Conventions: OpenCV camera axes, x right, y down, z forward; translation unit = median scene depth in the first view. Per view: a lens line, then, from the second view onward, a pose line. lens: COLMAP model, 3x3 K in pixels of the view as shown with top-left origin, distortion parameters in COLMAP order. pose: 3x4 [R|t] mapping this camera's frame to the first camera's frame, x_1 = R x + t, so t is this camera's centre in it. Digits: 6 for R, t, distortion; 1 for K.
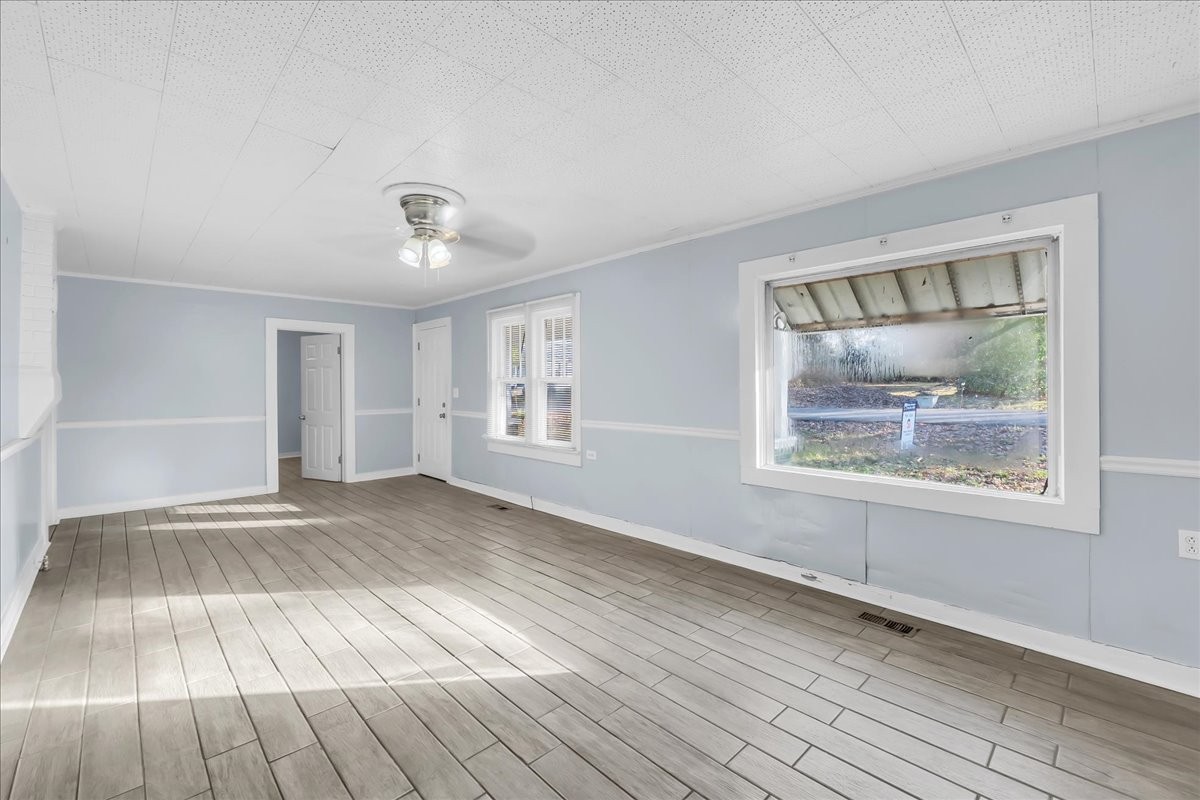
lens RADIAL K [[503.8, 0, 600.6], [0, 503.8, 383.5], [0, 0, 1]] dist [-0.003163, -0.000544]
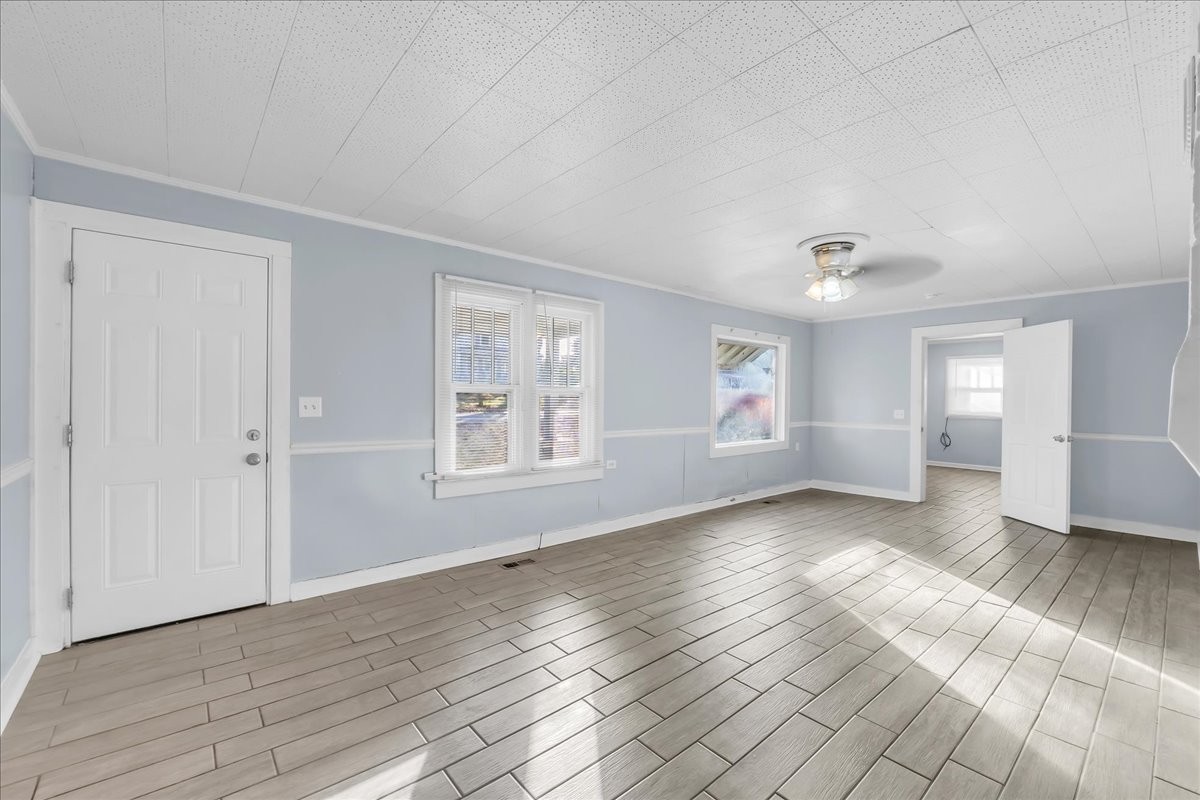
lens RADIAL K [[495.5, 0, 575.7], [0, 495.5, 406.0], [0, 0, 1]] dist [-0.013598, 0.000480]
pose [[0.092167, -0.009079, 0.995702, -1.401568], [-0.014330, 0.999843, 0.010443, 0.017568], [-0.995640, -0.015230, 0.092022, 1.332787]]
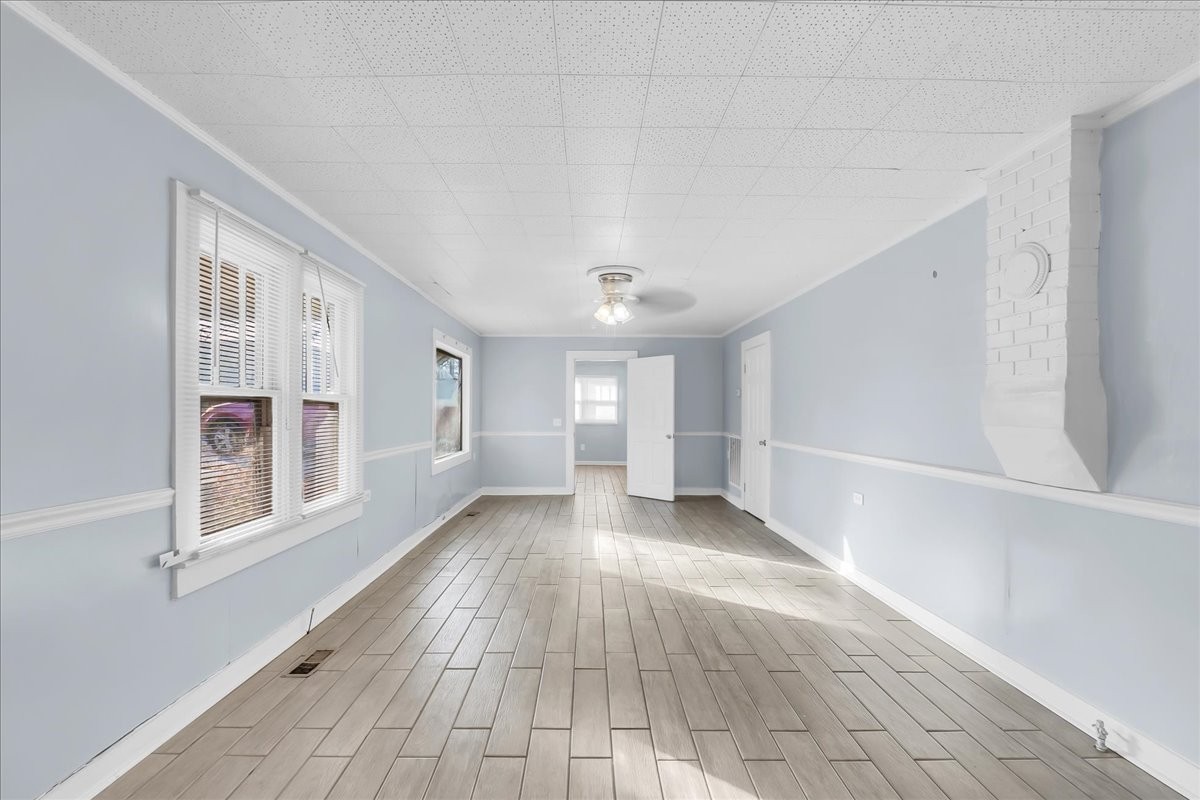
lens RADIAL K [[503.7, 0, 601.1], [0, 503.7, 412.2], [0, 0, 1]] dist [-0.009405, -0.000074]
pose [[-0.716750, 0.003228, 0.697323, -1.134126], [-0.002153, 0.999974, -0.006843, 0.019407], [-0.697327, -0.006406, -0.716725, 1.793247]]
